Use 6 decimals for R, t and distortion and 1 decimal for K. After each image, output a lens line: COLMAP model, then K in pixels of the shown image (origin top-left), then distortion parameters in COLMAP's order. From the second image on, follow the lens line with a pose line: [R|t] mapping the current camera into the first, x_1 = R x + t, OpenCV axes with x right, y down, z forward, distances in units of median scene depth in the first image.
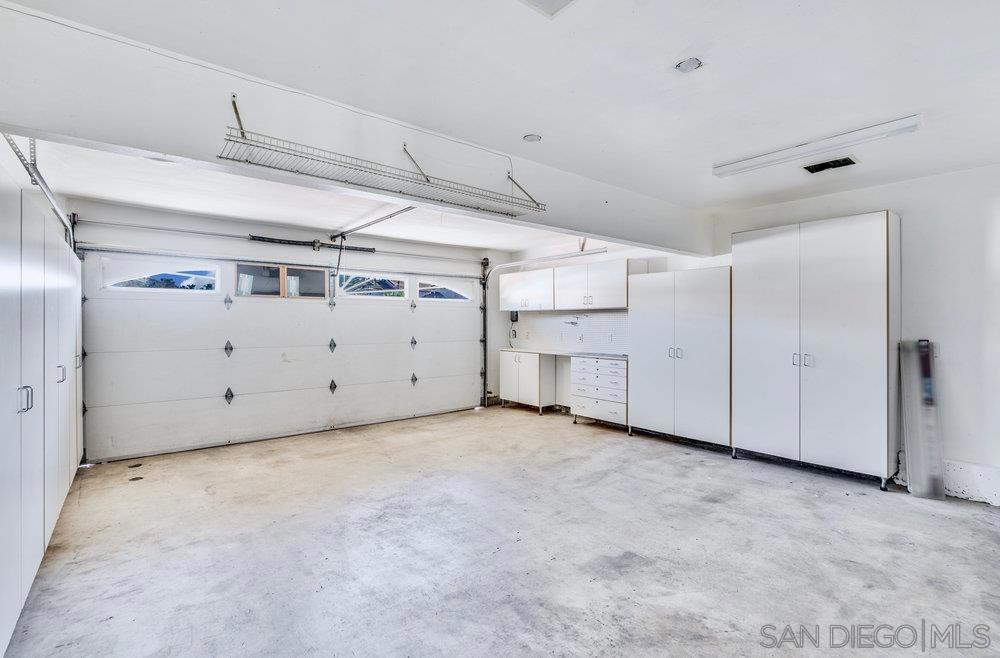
lens RADIAL K [[453.3, 0, 497.8], [0, 453.3, 325.2], [0, 0, 1]] dist [-0.005489, -0.001310]
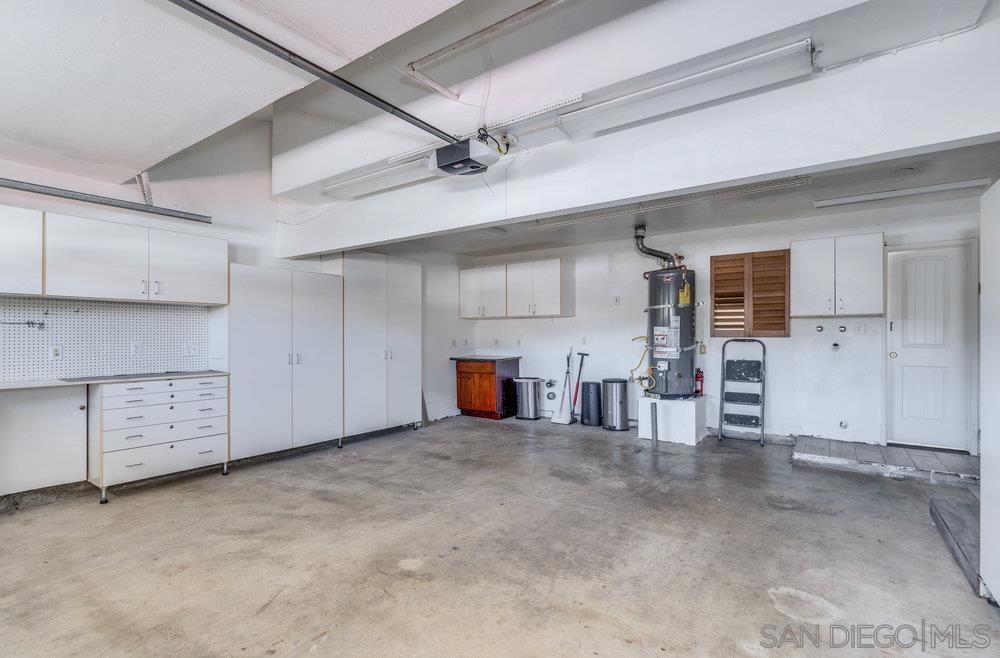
lens RADIAL K [[464.0, 0, 498.3], [0, 464.0, 333.0], [0, 0, 1]] dist [-0.001758, -0.000054]
pose [[-0.263599, 0.004557, 0.964622, -0.762459], [0.004145, 0.999985, -0.003591, 0.016130], [-0.964623, 0.003051, -0.263614, 1.016916]]
